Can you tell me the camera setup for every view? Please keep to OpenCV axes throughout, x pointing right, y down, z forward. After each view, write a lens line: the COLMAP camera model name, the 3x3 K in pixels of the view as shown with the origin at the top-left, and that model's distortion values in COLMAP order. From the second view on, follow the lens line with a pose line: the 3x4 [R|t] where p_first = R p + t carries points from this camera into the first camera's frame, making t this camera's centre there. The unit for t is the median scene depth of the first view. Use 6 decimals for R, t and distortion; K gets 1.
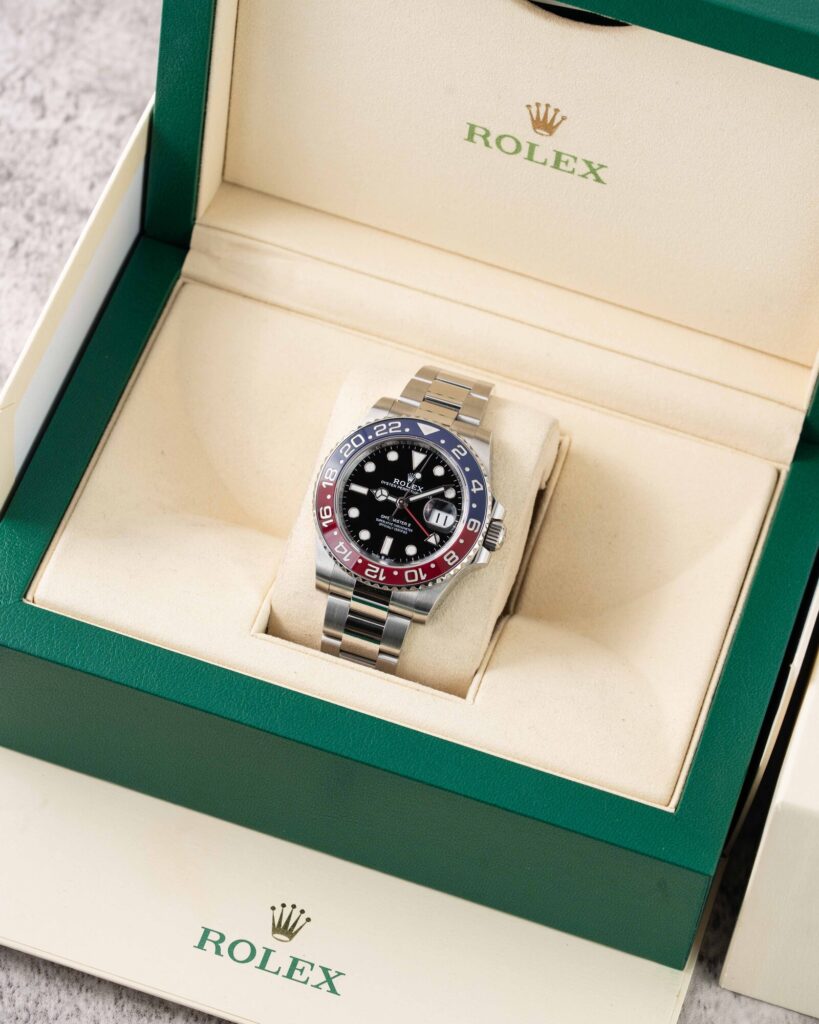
lens RADIAL K [[5037.9, 0, 409.9], [0, 5037.9, 512.3], [0, 0, 1]] dist [-0.121284, 0.000000]
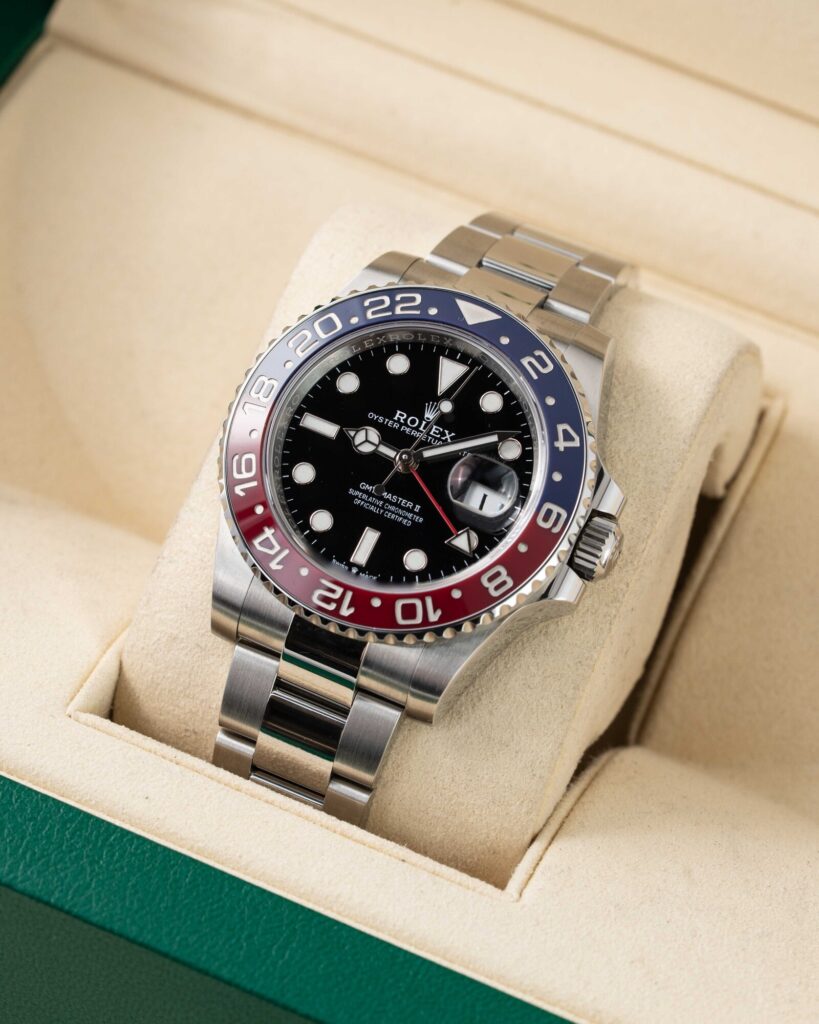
lens RADIAL K [[5037.9, 0, 409.6], [0, 5037.9, 510.2], [0, 0, 1]] dist [-0.121284, 0.000000]
pose [[0.993328, 0.086962, -0.075745, 0.034686], [-0.094538, 0.990183, -0.102959, 0.051034], [0.066048, 0.109433, 0.991797, 0.530611]]
